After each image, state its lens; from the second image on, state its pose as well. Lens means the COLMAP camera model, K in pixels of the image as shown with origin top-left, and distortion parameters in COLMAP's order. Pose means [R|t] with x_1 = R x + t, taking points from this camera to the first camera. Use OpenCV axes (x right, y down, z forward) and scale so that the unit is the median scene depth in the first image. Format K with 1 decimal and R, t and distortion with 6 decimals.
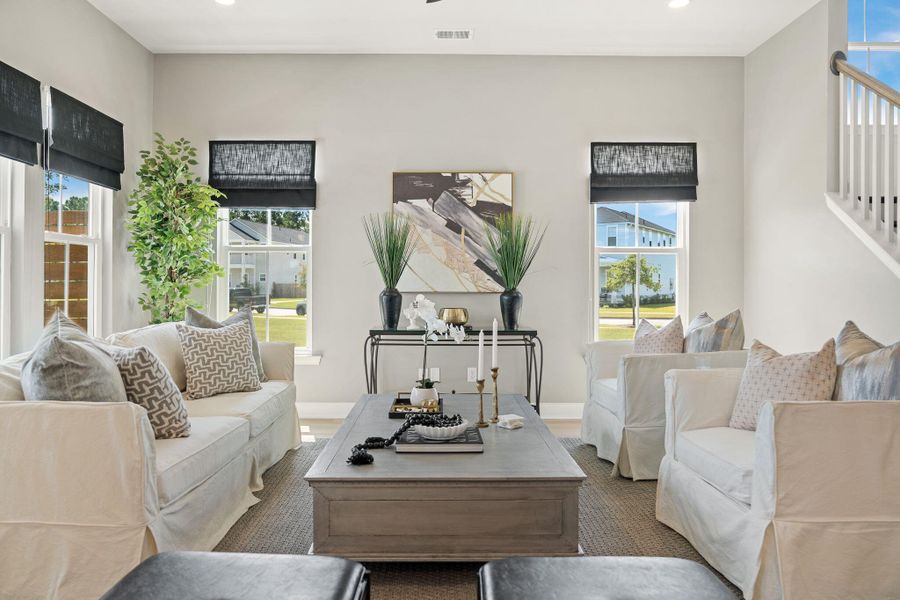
lens RADIAL K [[618.2, 0, 442.4], [0, 618.2, 274.4], [0, 0, 1]] dist [-0.027431, 0.020183]
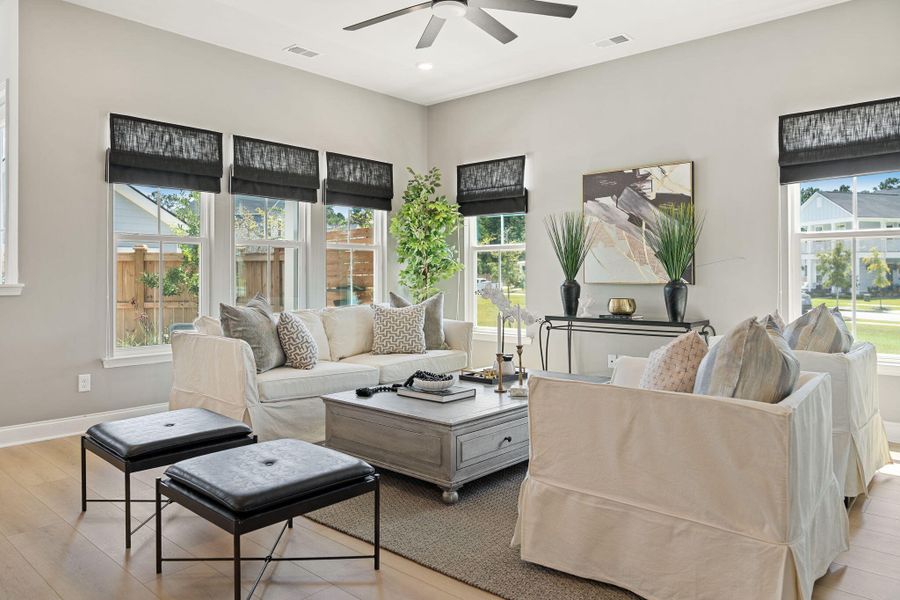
lens RADIAL K [[618.2, 0, 453.2], [0, 618.2, 279.9], [0, 0, 1]] dist [-0.027431, 0.020183]
pose [[0.746315, -0.000139, -0.665592, 0.496973], [0.012681, 0.999821, 0.014011, 0.004426], [0.665472, -0.018897, 0.746184, 0.019253]]
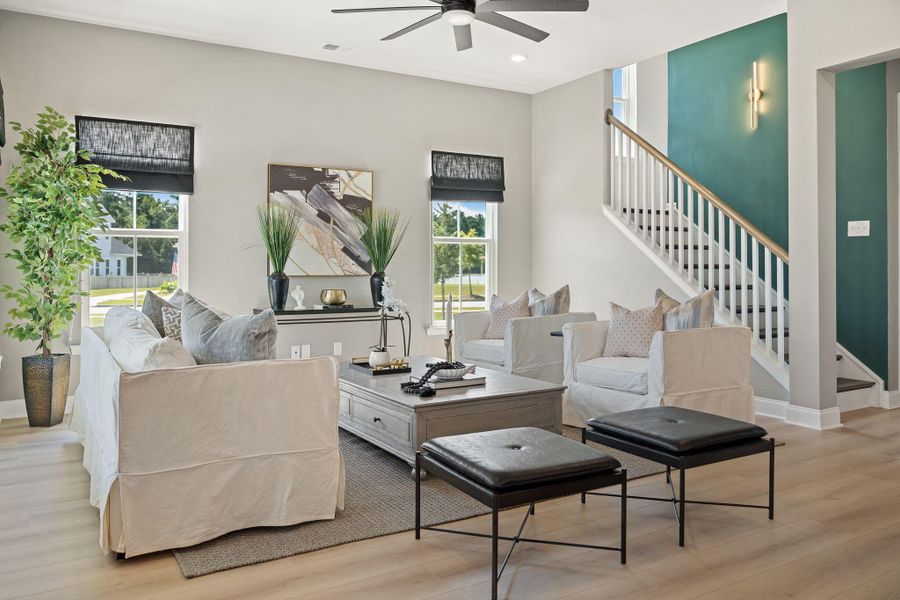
lens RADIAL K [[673.4, 0, 439.3], [0, 673.4, 266.1], [0, 0, 1]] dist [-0.031803, 0.015967]
pose [[0.865488, -0.002852, 0.500922, -0.421490], [-0.002457, 0.999948, 0.009939, -0.000986], [-0.500924, -0.009833, 0.865435, -0.155948]]
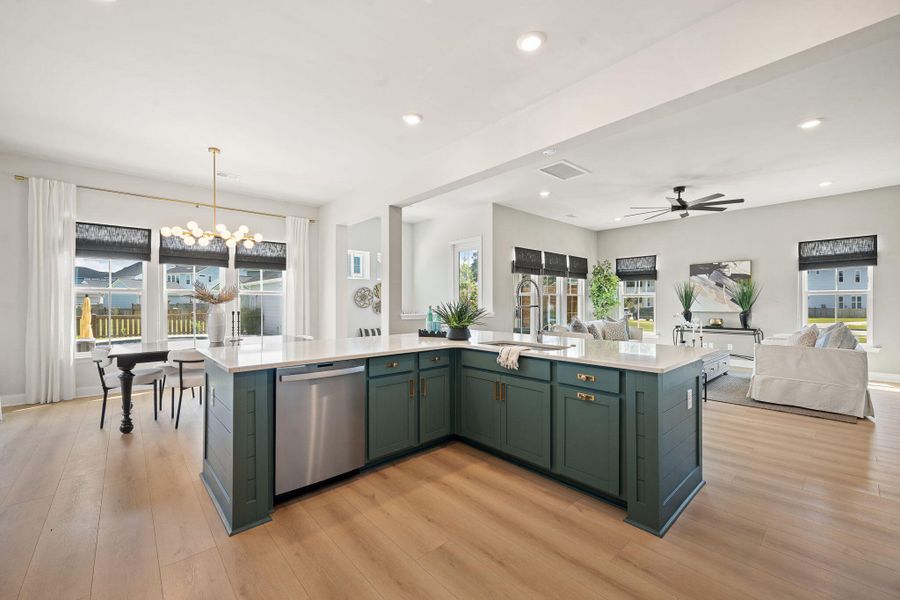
lens RADIAL K [[366.9, 0, 443.5], [0, 366.9, 302.9], [0, 0, 1]] dist [0.000045, 0.000507]
pose [[0.656474, -0.004214, -0.754337, 0.403781], [0.014245, 0.999875, 0.006811, -0.033162], [0.754214, -0.015217, 0.656452, -0.775620]]
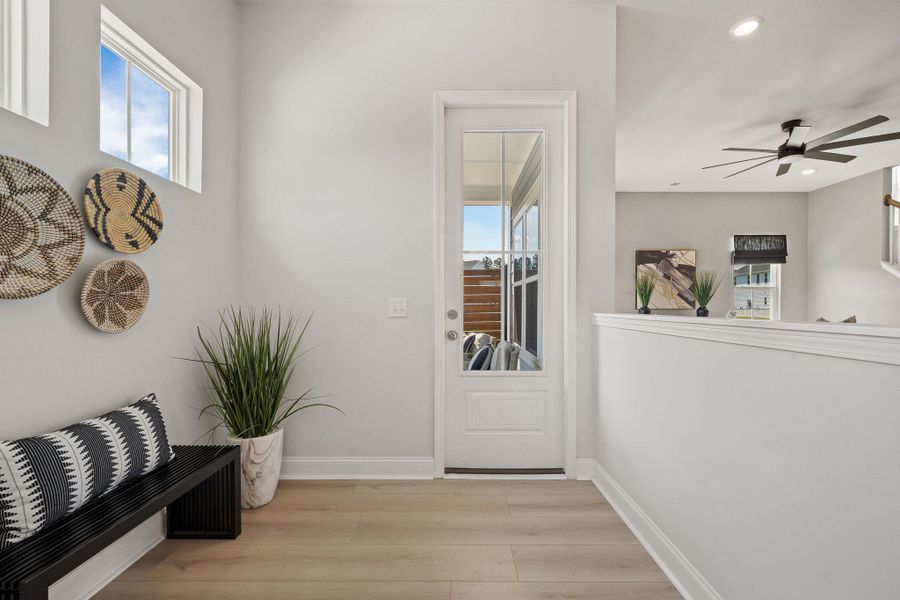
lens RADIAL K [[366.9, 0, 458.0], [0, 366.9, 305.6], [0, 0, 1]] dist [0.000045, 0.000507]
pose [[0.999942, -0.002989, -0.010395, -0.688986], [0.003172, 0.999840, 0.017623, -0.004957], [0.010341, -0.017655, 0.999791, -0.242184]]
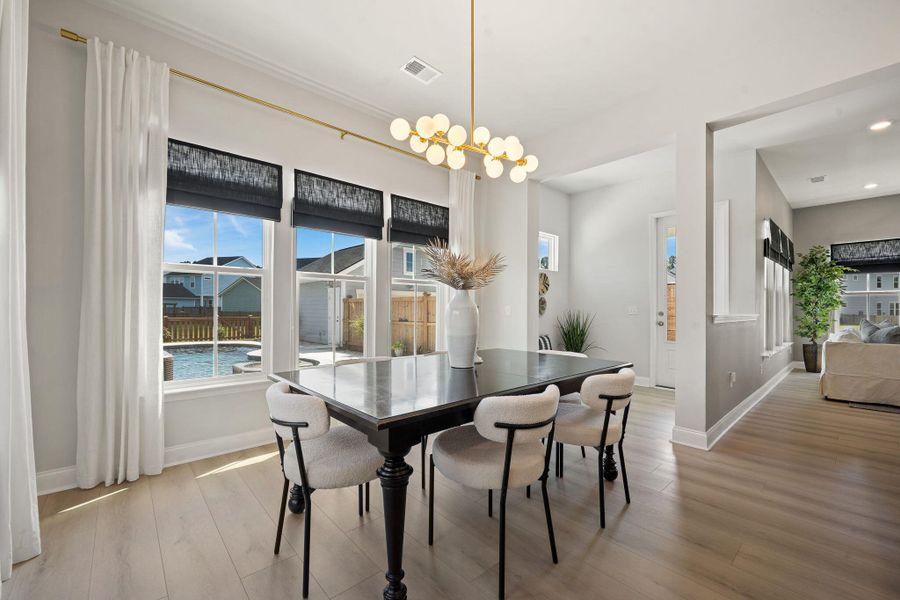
lens RADIAL K [[366.9, 0, 443.0], [0, 366.9, 306.6], [0, 0, 1]] dist [0.000045, 0.000507]
pose [[0.660395, -0.006025, -0.750894, -0.320127], [0.009957, 0.999950, 0.000734, -0.012235], [0.750852, -0.007961, 0.660422, -0.920907]]
